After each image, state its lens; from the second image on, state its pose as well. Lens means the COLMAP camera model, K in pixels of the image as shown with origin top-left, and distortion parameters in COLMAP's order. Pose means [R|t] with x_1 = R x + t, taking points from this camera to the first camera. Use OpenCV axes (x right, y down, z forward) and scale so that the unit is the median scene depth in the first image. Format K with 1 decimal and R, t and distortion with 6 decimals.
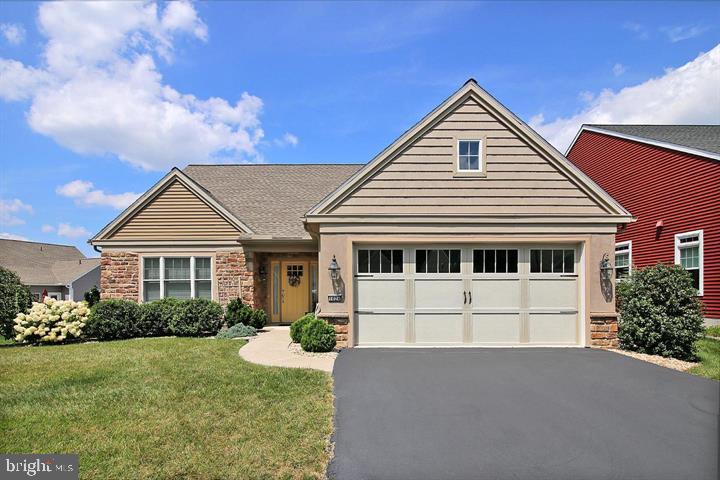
lens RADIAL K [[361.5, 0, 360.2], [0, 361.5, 289.3], [0, 0, 1]] dist [0.025436, -0.000007]
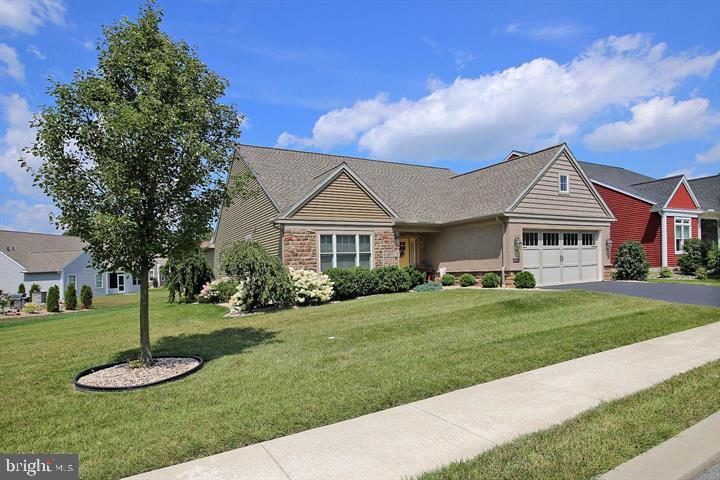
lens RADIAL K [[387.9, 0, 361.0], [0, 387.9, 284.5], [0, 0, 1]] dist [-0.001366, -0.000907]
pose [[0.883655, -0.050046, 0.465455, -1.103472], [0.029500, 0.998246, 0.051328, 0.016502], [-0.467208, -0.031626, 0.883582, -0.213445]]
